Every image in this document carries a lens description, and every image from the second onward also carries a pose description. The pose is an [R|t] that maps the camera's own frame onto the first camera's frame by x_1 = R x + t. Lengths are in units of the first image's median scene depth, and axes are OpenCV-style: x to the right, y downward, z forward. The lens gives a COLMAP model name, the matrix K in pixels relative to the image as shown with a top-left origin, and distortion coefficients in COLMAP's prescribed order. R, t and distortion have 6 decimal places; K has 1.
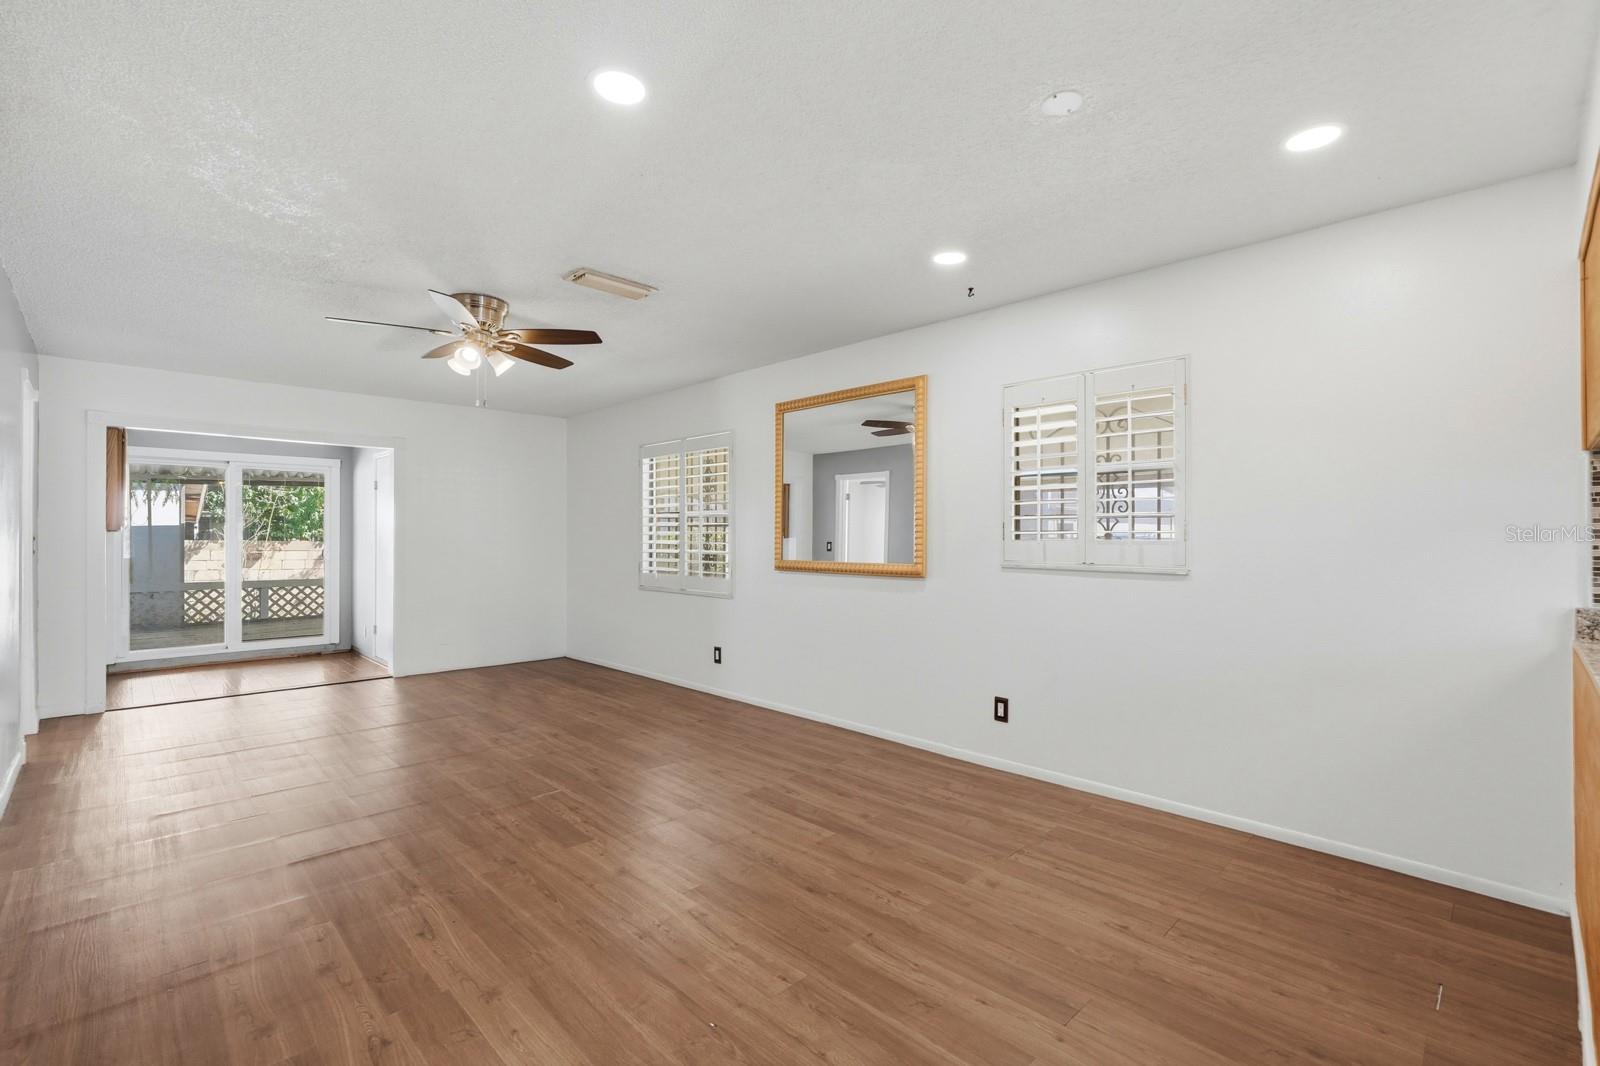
lens RADIAL K [[710.1, 0, 800.0], [0, 710.1, 533.0], [0, 0, 1]] dist [-0.009002, -0.000071]
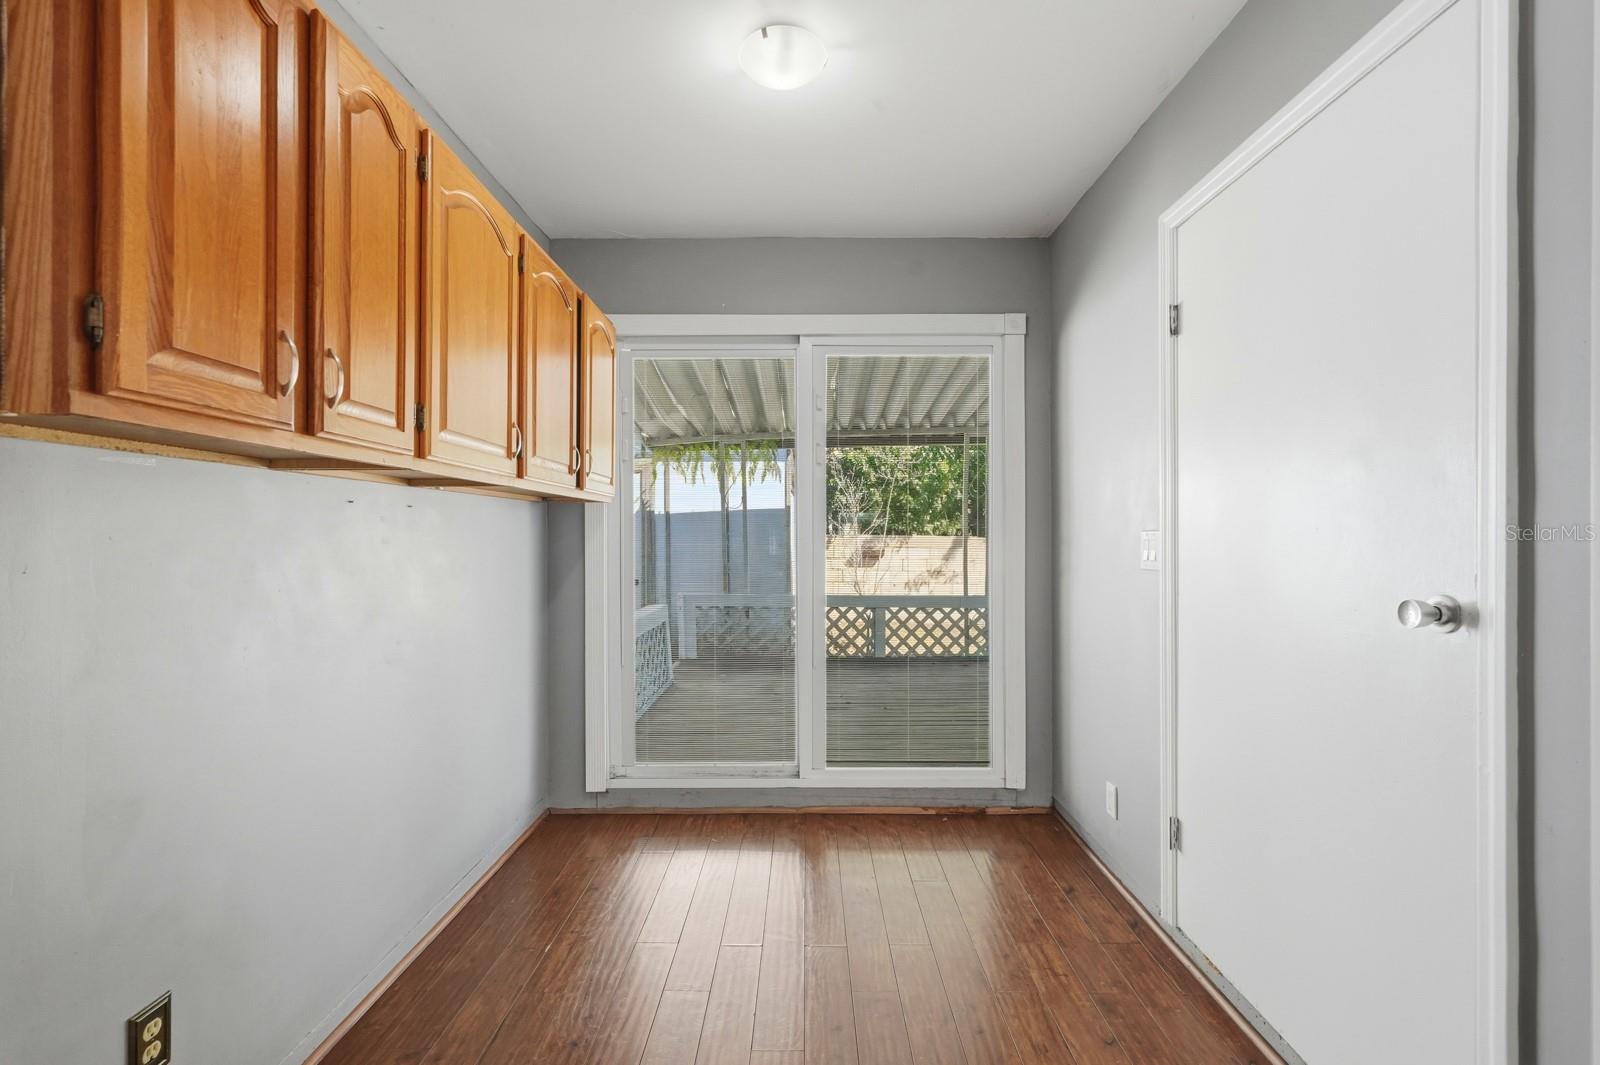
lens RADIAL K [[682.4, 0, 800.0], [0, 682.4, 532.5], [0, 0, 1]] dist [0.000107, 0.000014]
pose [[0.708609, -0.004661, -0.705586, -0.382672], [0.004648, 0.999987, -0.001937, 0.012517], [0.705586, -0.001907, 0.708622, 0.523093]]
